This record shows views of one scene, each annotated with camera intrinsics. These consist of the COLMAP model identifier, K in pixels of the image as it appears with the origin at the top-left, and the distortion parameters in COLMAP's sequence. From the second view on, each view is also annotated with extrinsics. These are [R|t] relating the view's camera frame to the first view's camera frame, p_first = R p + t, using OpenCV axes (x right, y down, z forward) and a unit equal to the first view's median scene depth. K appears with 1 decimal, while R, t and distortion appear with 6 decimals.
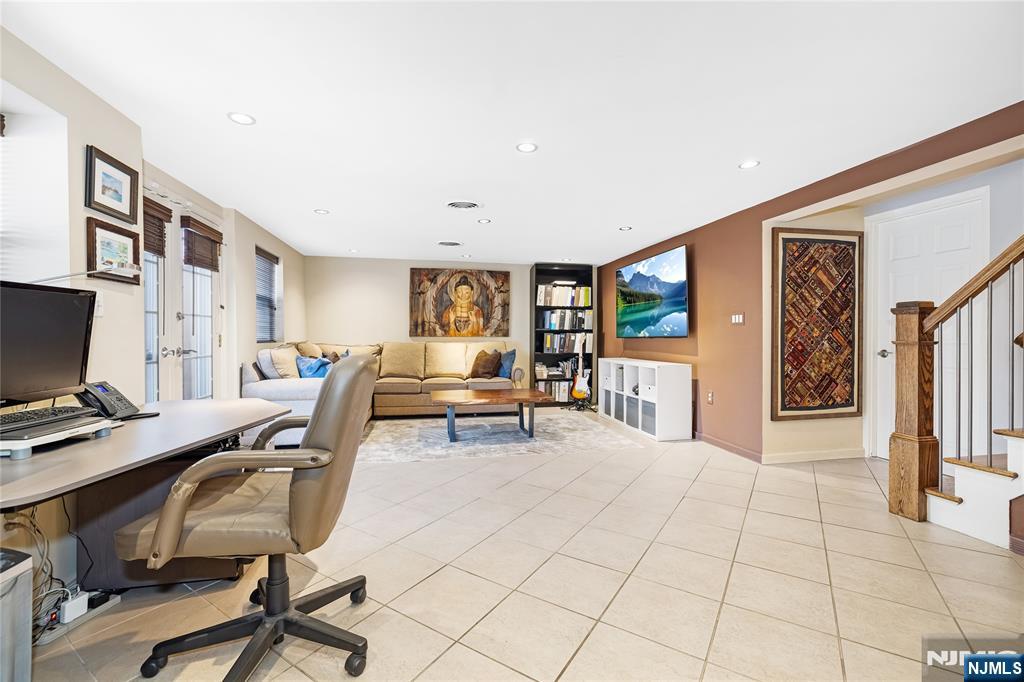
lens RADIAL K [[445.6, 0, 506.3], [0, 445.6, 335.0], [0, 0, 1]] dist [0.000465, -0.000401]
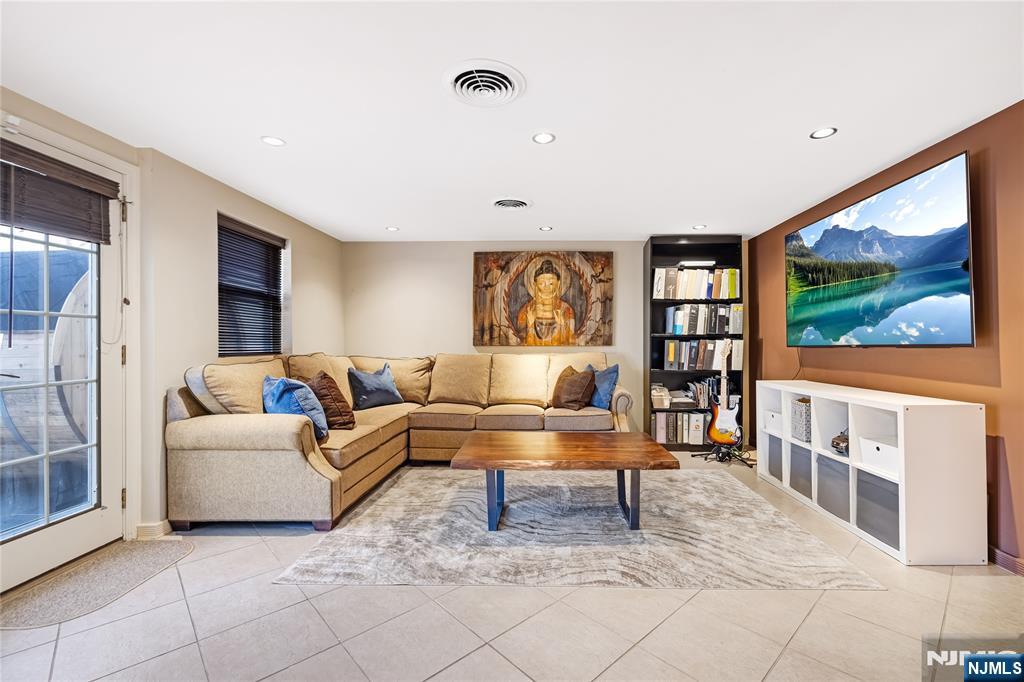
lens RADIAL K [[519.2, 0, 510.8], [0, 519.2, 340.4], [0, 0, 1]] dist [0.001486, 0.000800]
pose [[0.976499, -0.006916, -0.215410, 0.027161], [0.005636, 0.999963, -0.006557, 0.000193], [0.215447, 0.005189, 0.976502, 0.191035]]
